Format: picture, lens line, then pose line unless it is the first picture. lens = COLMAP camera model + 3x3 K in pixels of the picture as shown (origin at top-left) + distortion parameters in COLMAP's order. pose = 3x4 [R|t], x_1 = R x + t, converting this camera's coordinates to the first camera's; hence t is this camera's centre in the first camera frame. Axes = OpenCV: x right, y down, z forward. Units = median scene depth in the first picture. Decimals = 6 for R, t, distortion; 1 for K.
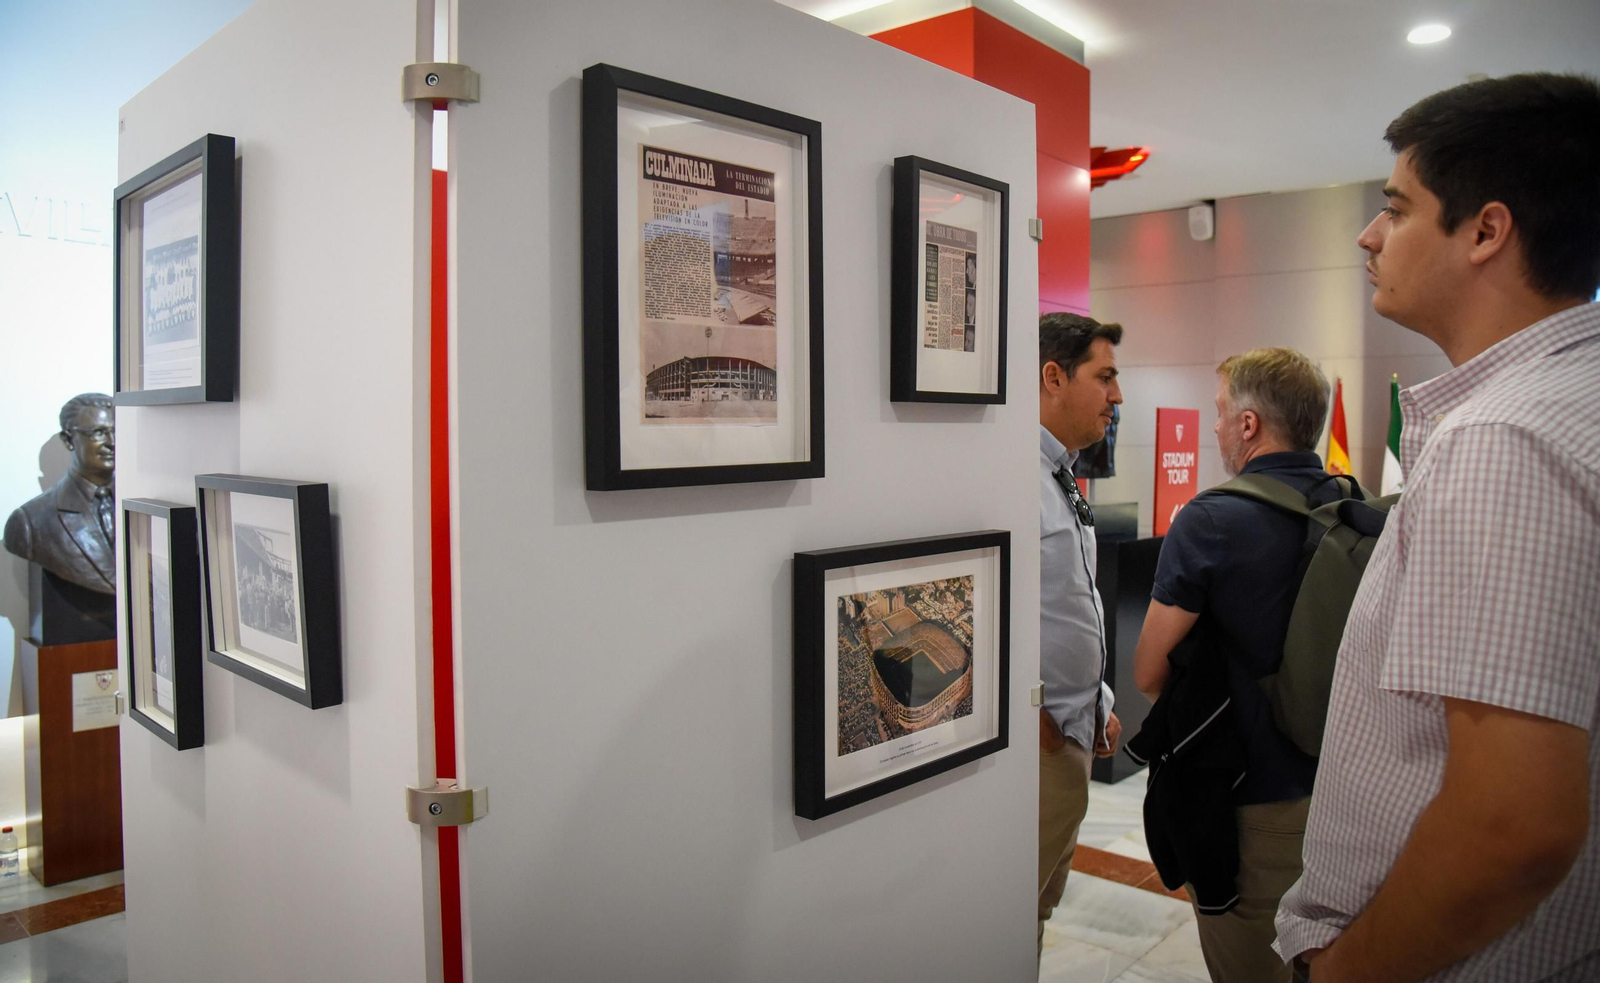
lens RADIAL K [[1118.9, 0, 802.2], [0, 1118.9, 491.0], [0, 0, 1]] dist [-0.033223, 0.011357]
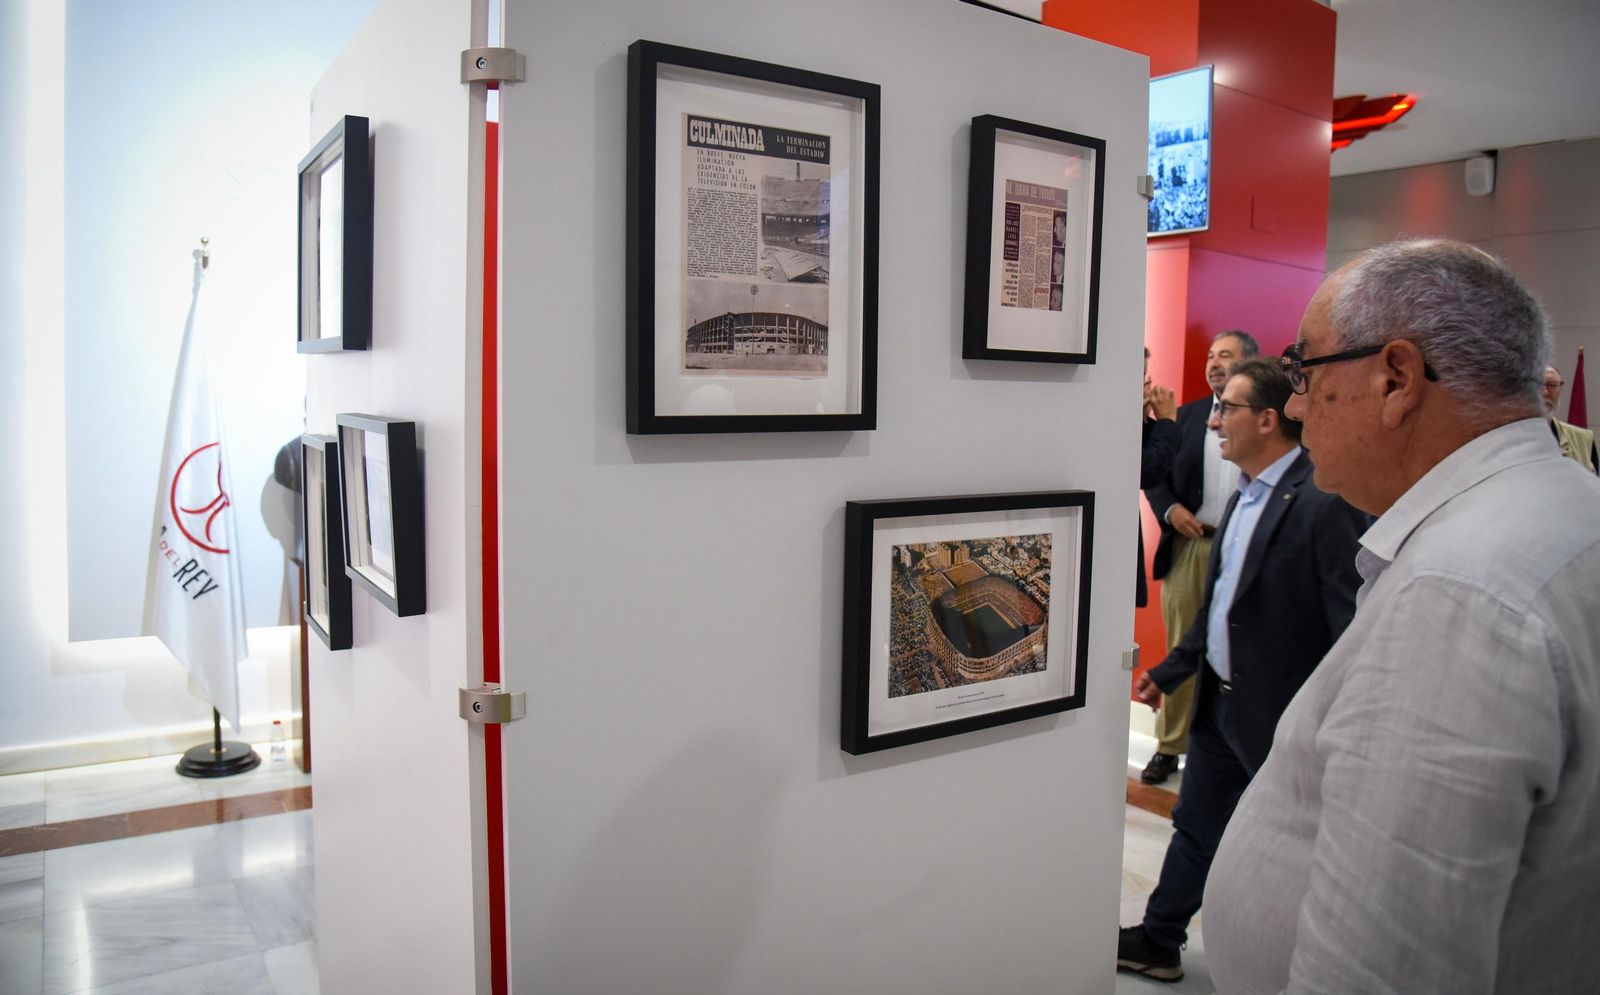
lens RADIAL K [[1109.9, 0, 799.9], [0, 1109.9, 496.5], [0, 0, 1]] dist [-0.039556, 0.004149]
pose [[0.977017, 0.039841, -0.209405, 0.160340], [-0.031449, 0.998569, 0.043258, 0.006768], [0.210829, -0.035678, 0.976872, -0.024662]]
